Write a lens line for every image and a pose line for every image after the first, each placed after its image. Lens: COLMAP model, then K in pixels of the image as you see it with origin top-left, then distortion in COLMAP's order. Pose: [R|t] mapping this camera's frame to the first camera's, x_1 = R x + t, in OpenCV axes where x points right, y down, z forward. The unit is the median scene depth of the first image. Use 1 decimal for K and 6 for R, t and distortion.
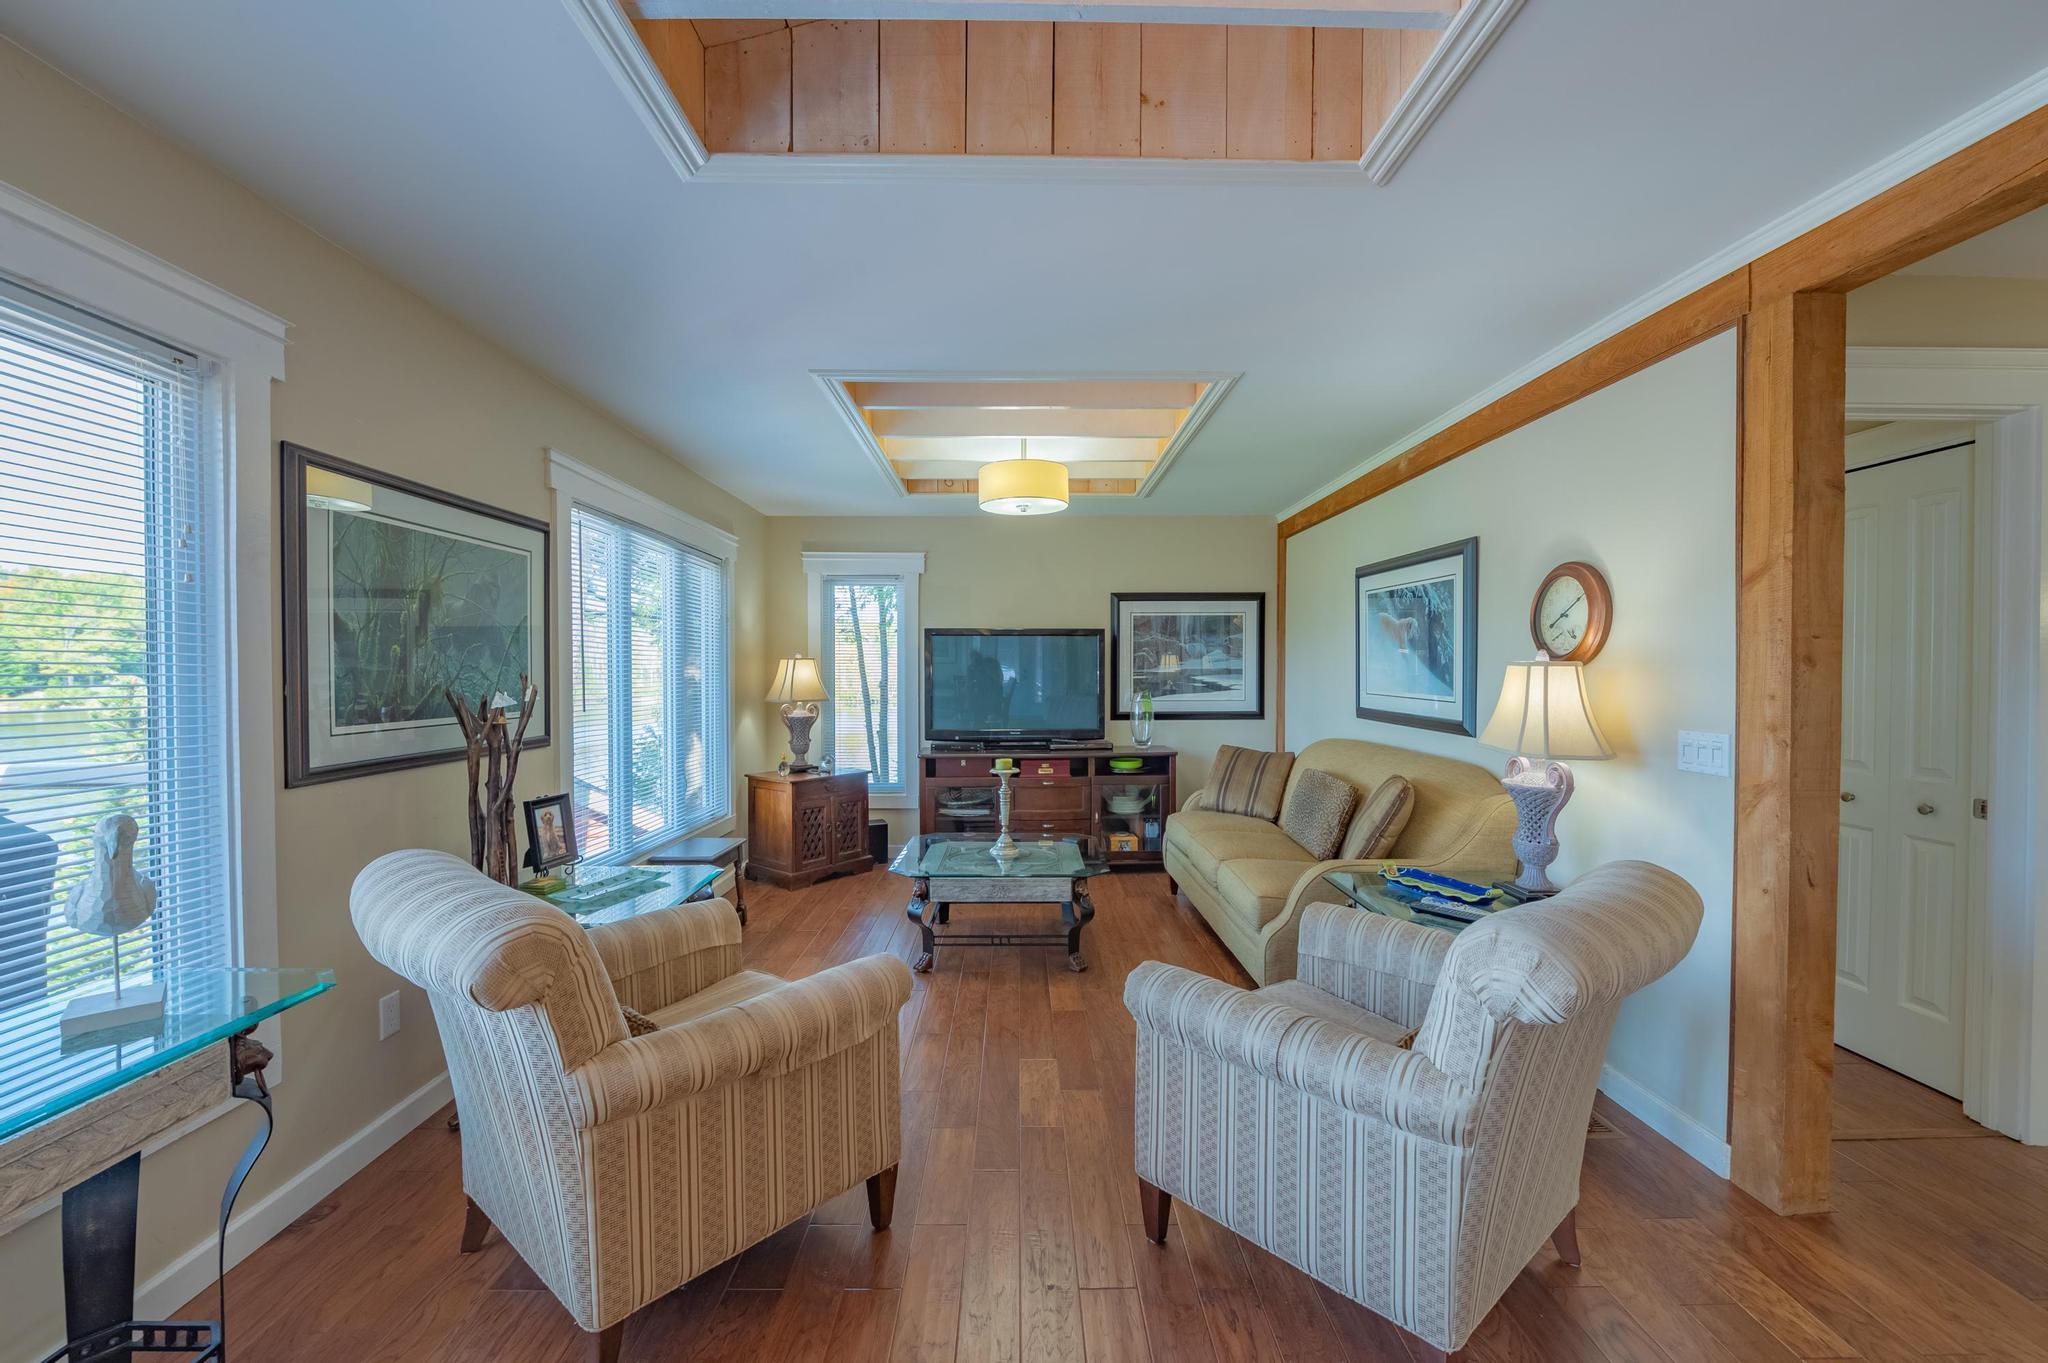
lens RADIAL K [[816.2, 0, 1026.7], [0, 816.2, 682.9], [0, 0, 1]] dist [-0.005861, -0.000463]
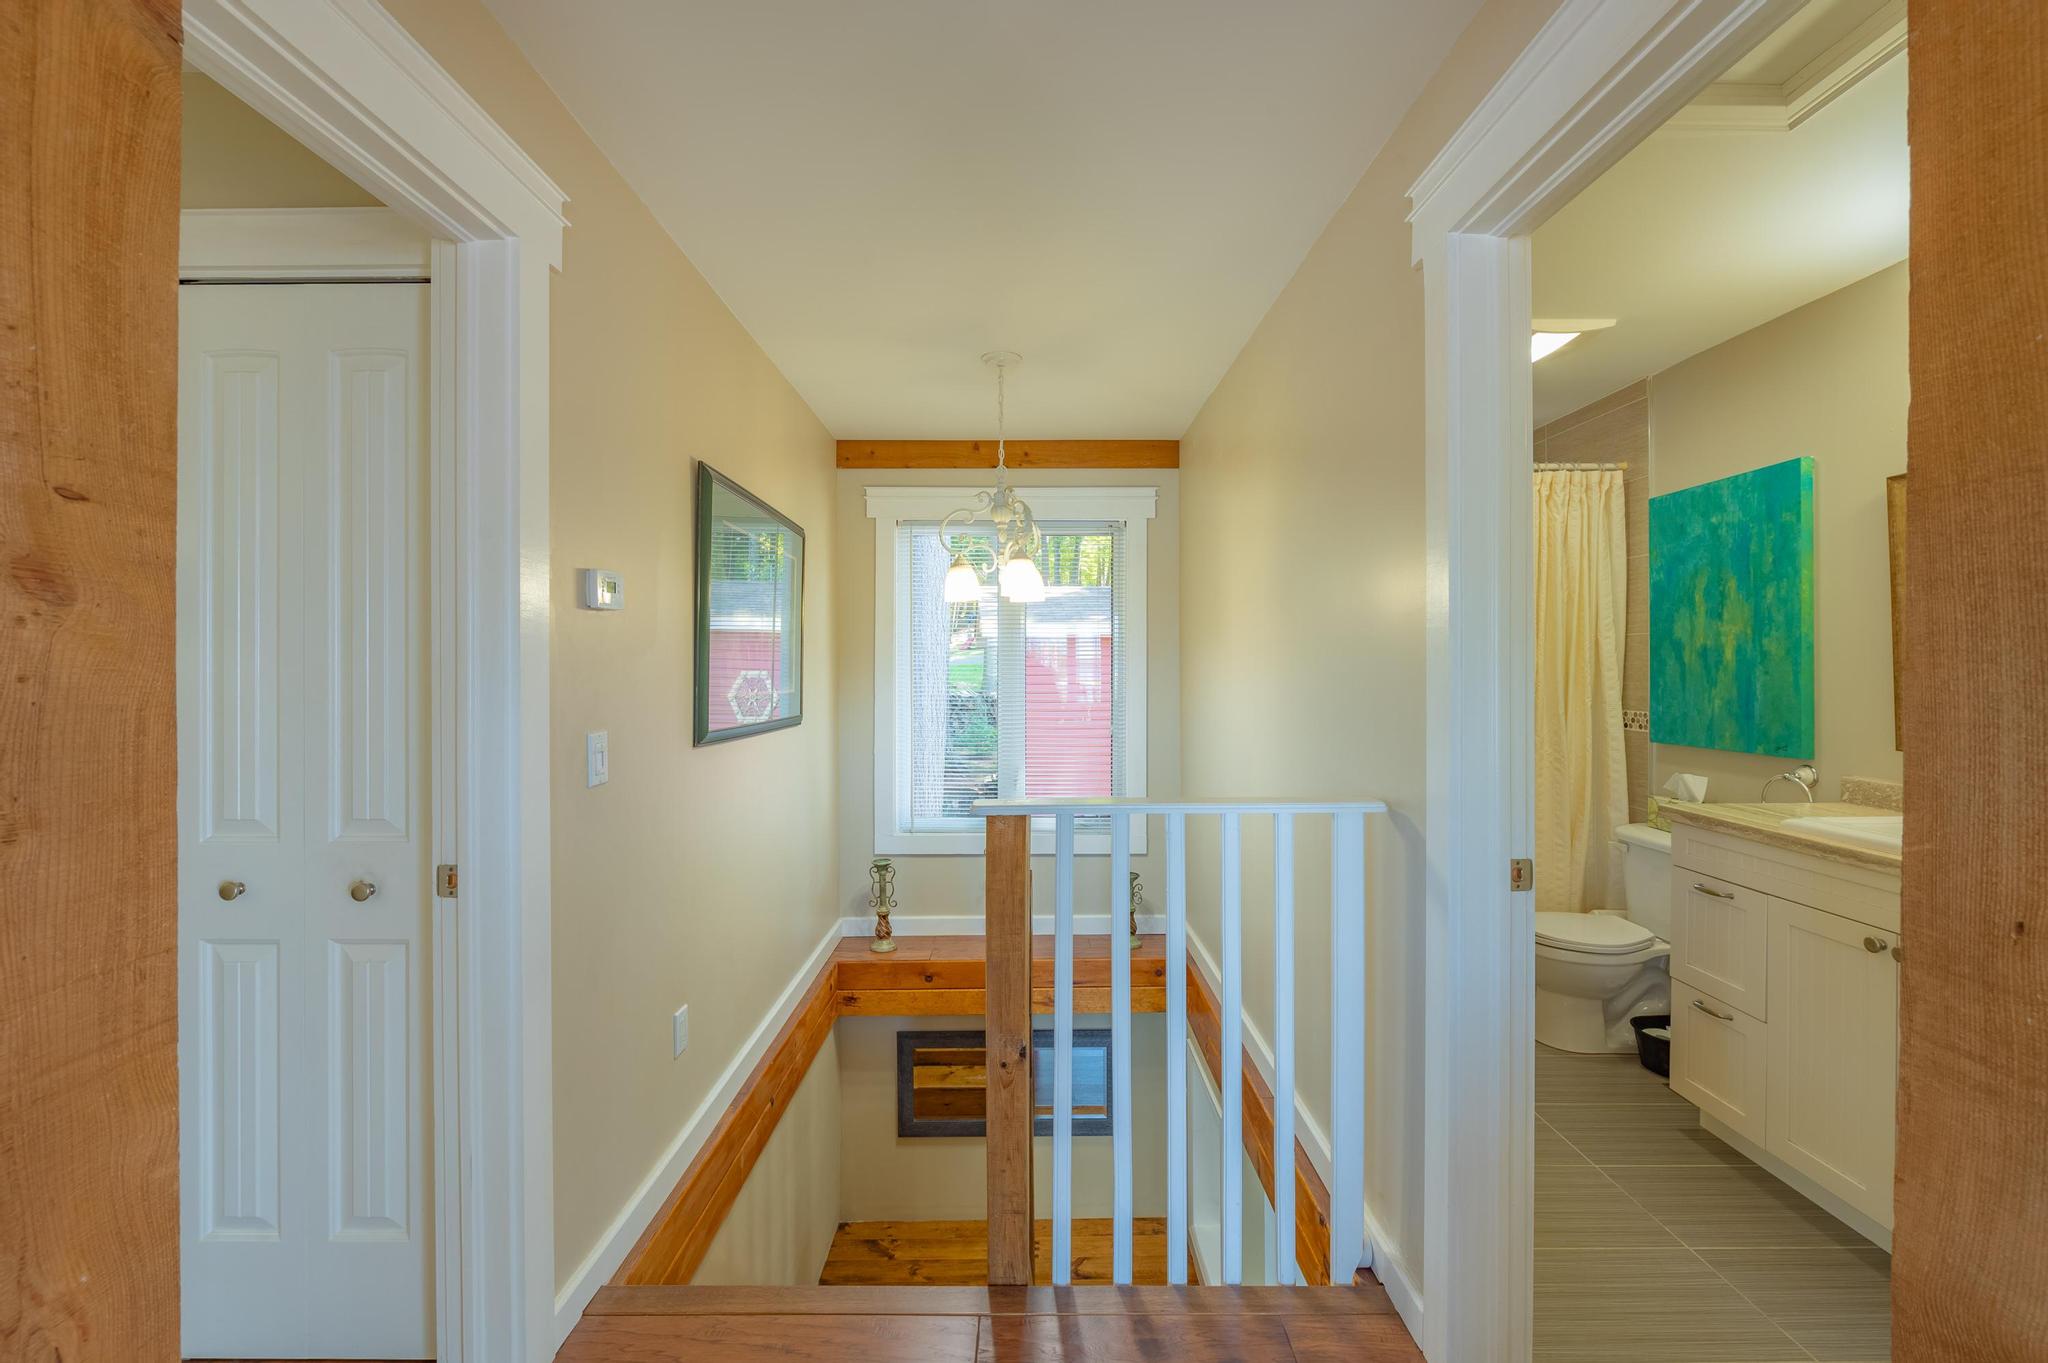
lens RADIAL K [[816.2, 0, 1034.5], [0, 816.2, 669.4], [0, 0, 1]] dist [-0.005861, -0.000463]
pose [[0.010169, -0.000138, 0.999948, 0.585333], [0.015906, 0.999873, -0.000024, 0.005934], [-0.999822, 0.015905, 0.010170, 0.560669]]
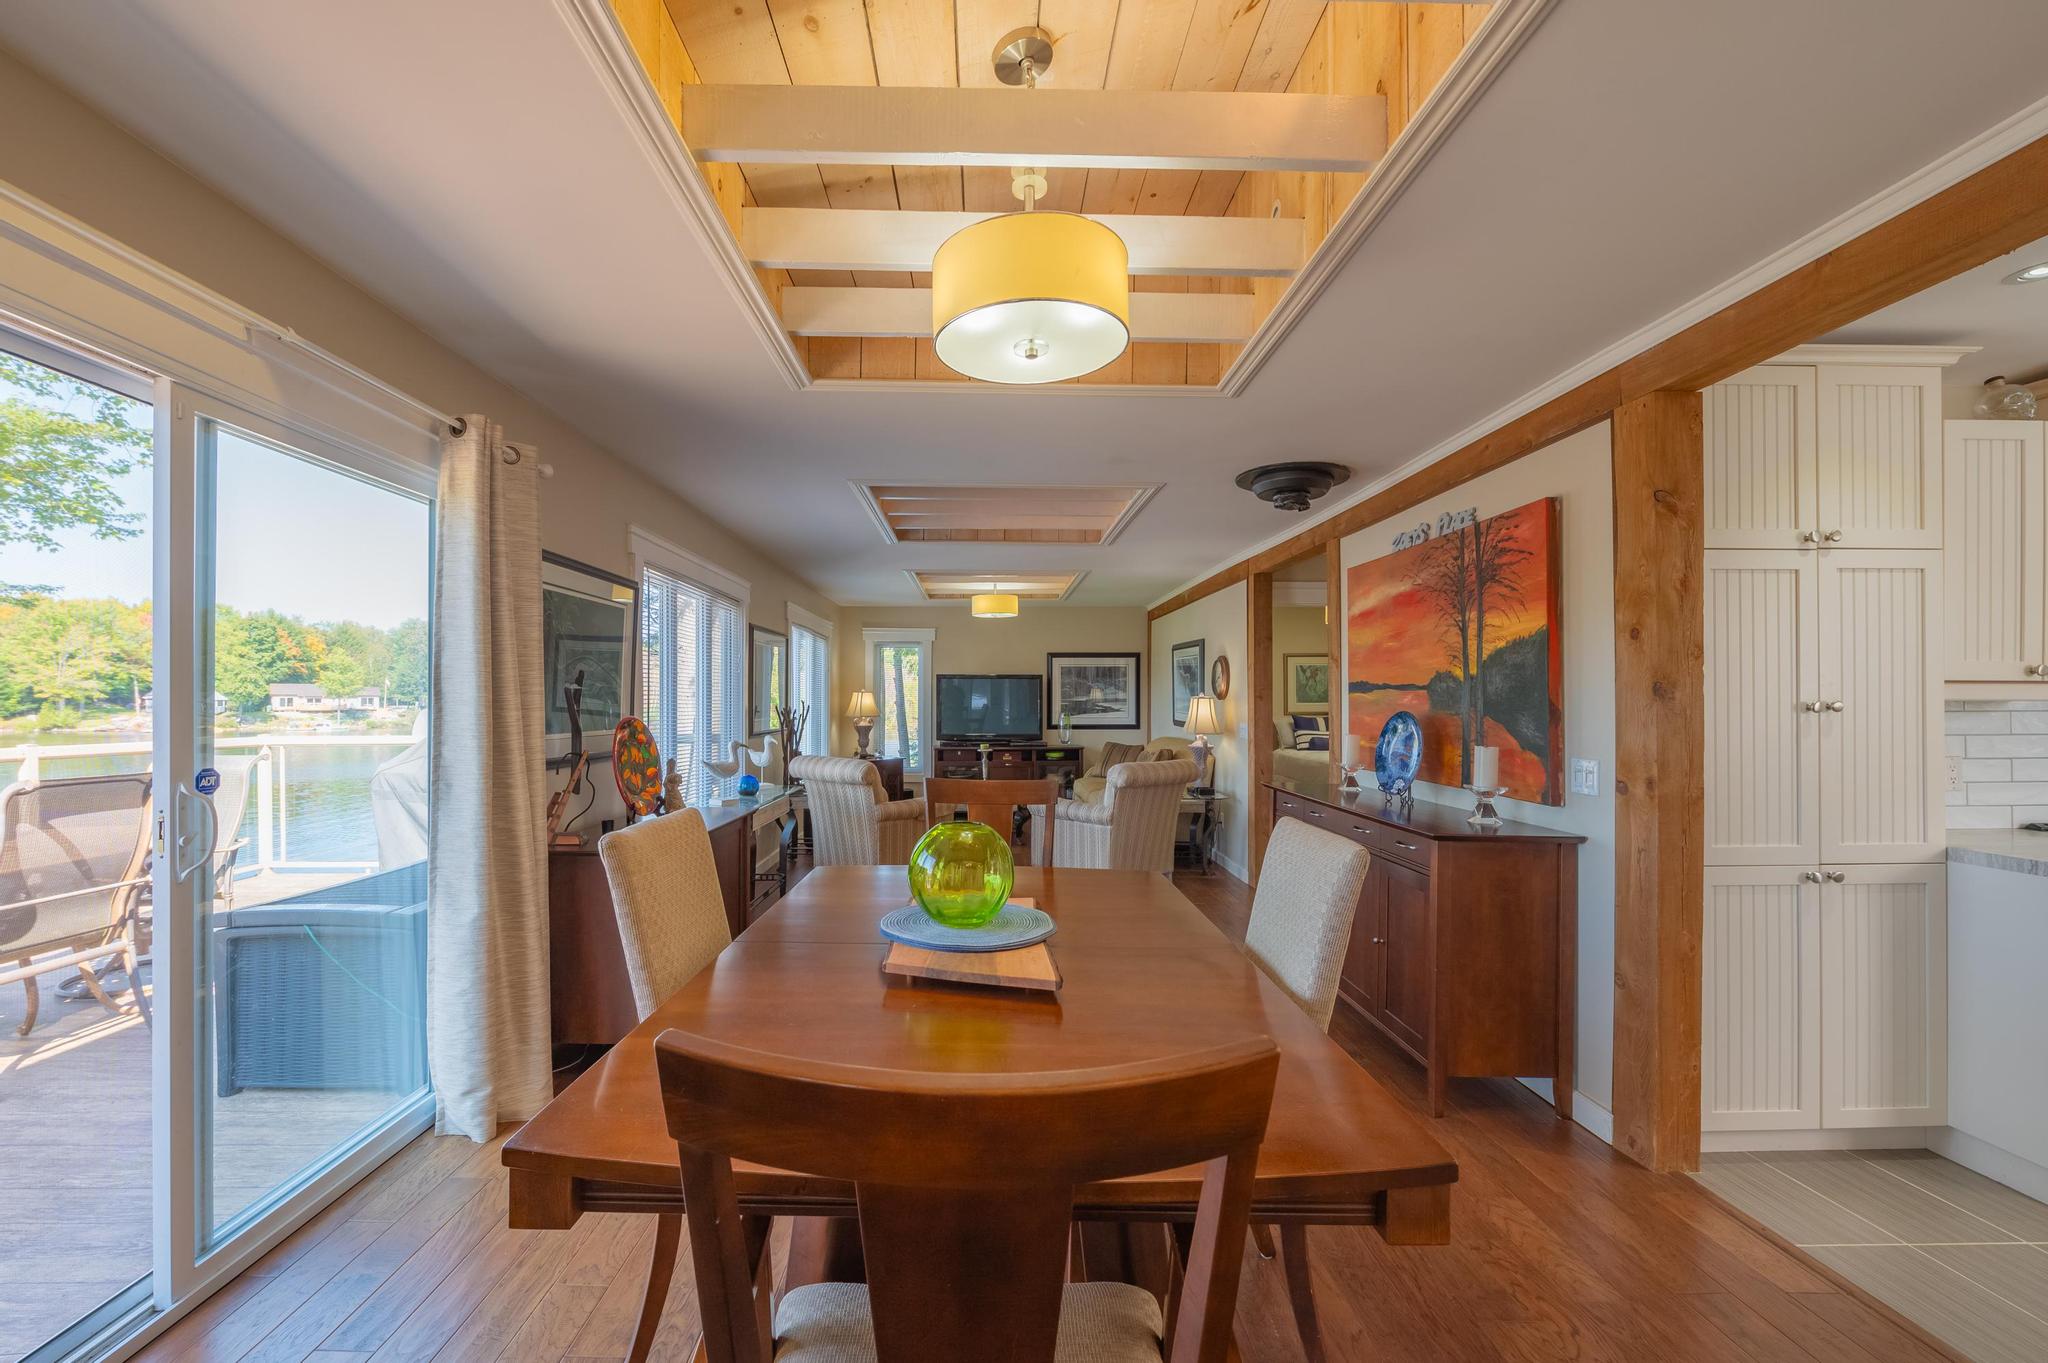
lens RADIAL K [[816.2, 0, 984.4], [0, 816.2, 697.4], [0, 0, 1]] dist [-0.005861, -0.000463]
pose [[0.999885, 0.003714, -0.014730, 0.000941], [-0.003948, 0.999866, -0.015910, 0.018591], [0.014669, 0.015966, 0.999765, -1.619024]]
